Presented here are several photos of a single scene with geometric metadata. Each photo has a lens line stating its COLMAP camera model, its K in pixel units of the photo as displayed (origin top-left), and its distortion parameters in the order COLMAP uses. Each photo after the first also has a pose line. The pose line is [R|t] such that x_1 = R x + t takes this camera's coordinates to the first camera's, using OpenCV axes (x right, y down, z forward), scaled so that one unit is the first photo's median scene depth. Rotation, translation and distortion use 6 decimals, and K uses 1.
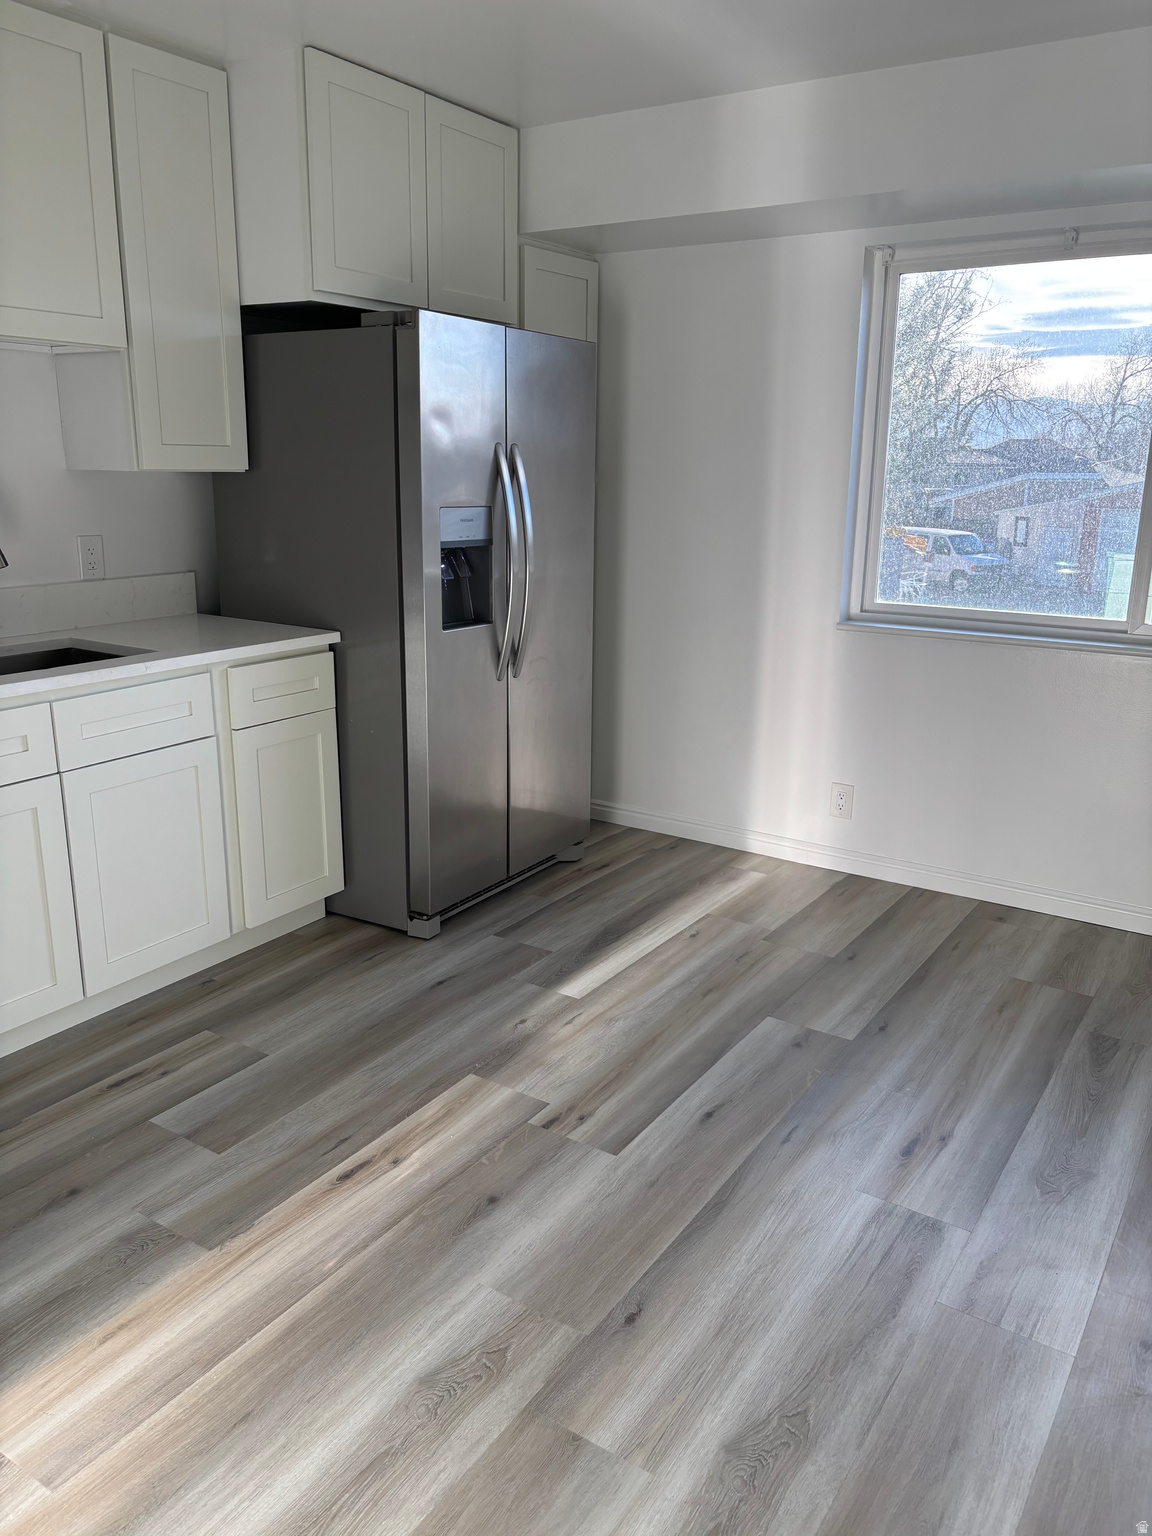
lens RADIAL K [[1159.8, 0, 579.9], [0, 1159.8, 772.9], [0, 0, 1]] dist [0.013485, -0.025689]
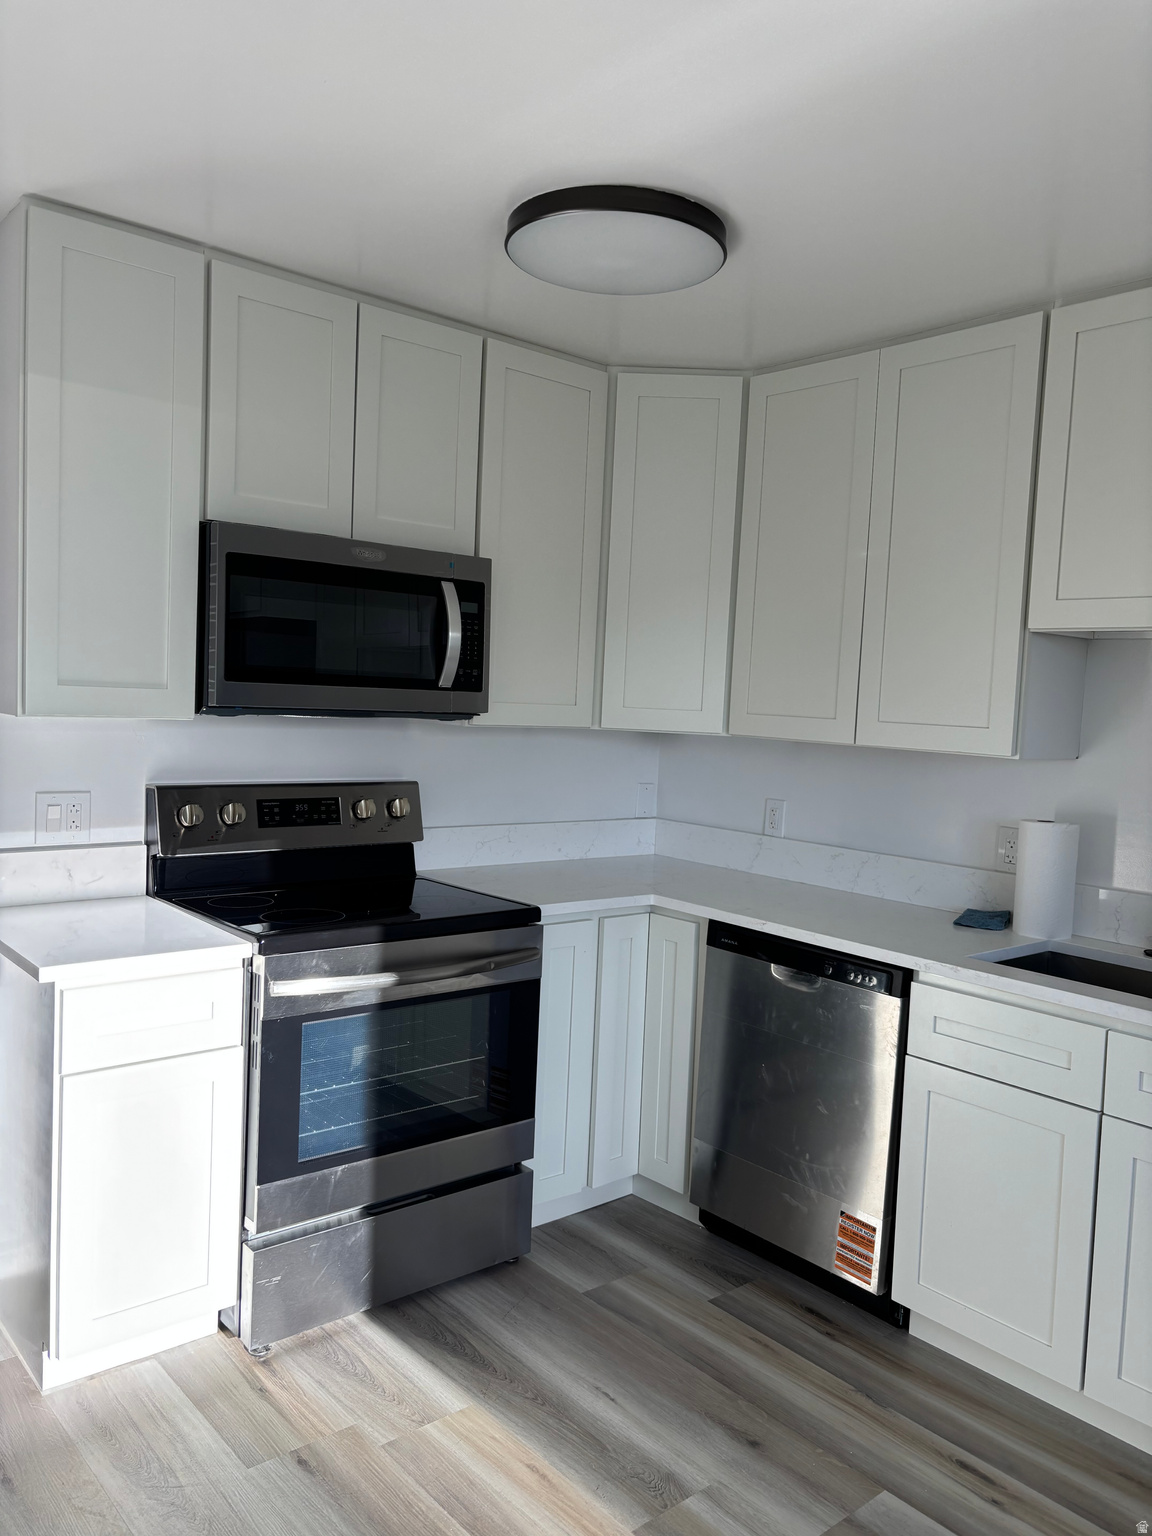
lens RADIAL K [[1159.8, 0, 583.2], [0, 1159.8, 765.2], [0, 0, 1]] dist [0.013485, -0.025689]
pose [[-0.270461, 0.031664, -0.962210, 0.376305], [-0.305159, 0.945102, 0.116877, -0.181236], [0.913087, 0.325238, -0.245951, 0.629878]]
